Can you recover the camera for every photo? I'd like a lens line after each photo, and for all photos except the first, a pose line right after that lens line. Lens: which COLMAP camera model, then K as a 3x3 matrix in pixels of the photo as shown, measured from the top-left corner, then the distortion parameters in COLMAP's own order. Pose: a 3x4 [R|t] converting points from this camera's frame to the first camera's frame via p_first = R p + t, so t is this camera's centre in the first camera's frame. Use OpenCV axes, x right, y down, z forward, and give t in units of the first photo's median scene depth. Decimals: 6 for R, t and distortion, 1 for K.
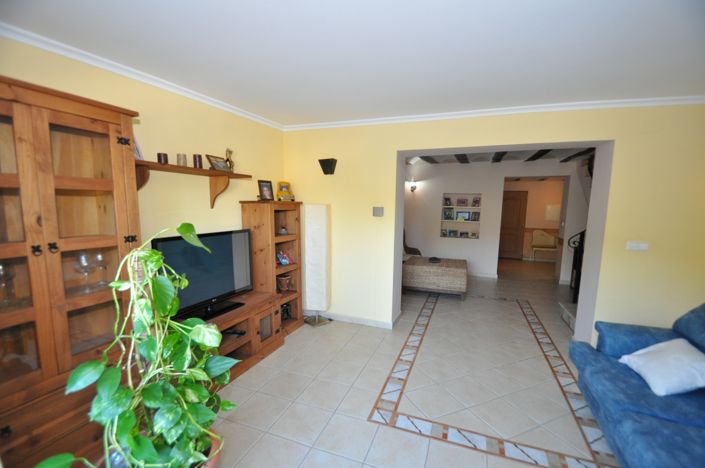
lens RADIAL K [[308.7, 0, 354.8], [0, 308.7, 246.8], [0, 0, 1]] dist [0.014687, -0.016517]
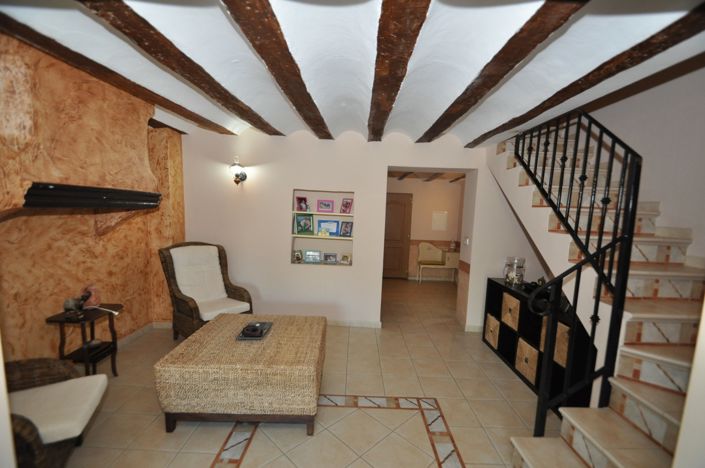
lens RADIAL K [[308.7, 0, 354.8], [0, 308.7, 246.8], [0, 0, 1]] dist [0.014687, -0.016517]
pose [[0.938120, -0.019783, 0.345745, 0.187761], [0.022311, 0.999746, -0.003333, -0.058915], [-0.345591, 0.010841, 0.938323, 0.408077]]
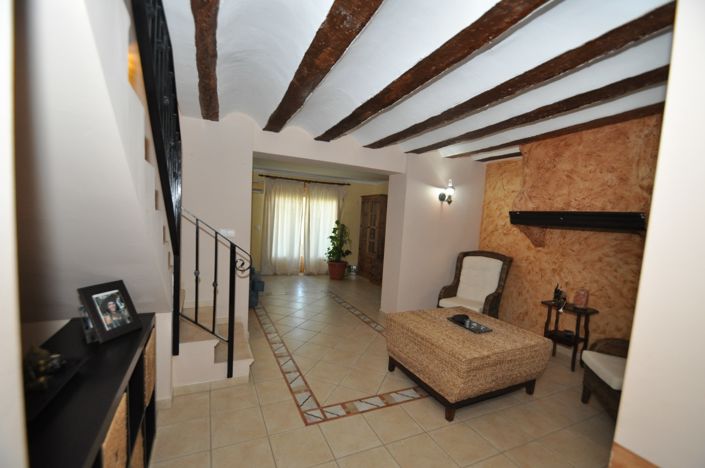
lens RADIAL K [[308.7, 0, 354.8], [0, 308.7, 246.8], [0, 0, 1]] dist [0.014687, -0.016517]
pose [[-0.697179, 0.010157, -0.716825, 0.589764], [-0.163268, 0.971374, 0.172558, -0.108577], [0.698058, 0.237338, -0.675563, 0.926568]]
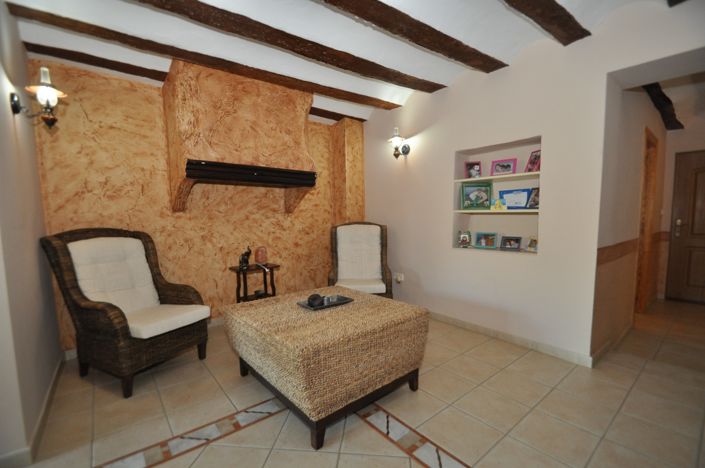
lens RADIAL K [[308.7, 0, 354.8], [0, 308.7, 246.8], [0, 0, 1]] dist [0.014687, -0.016517]
pose [[0.864322, 0.021966, -0.502459, 0.381165], [-0.040947, 0.998803, -0.026771, -0.014647], [0.501270, 0.043713, 0.864186, 0.527632]]
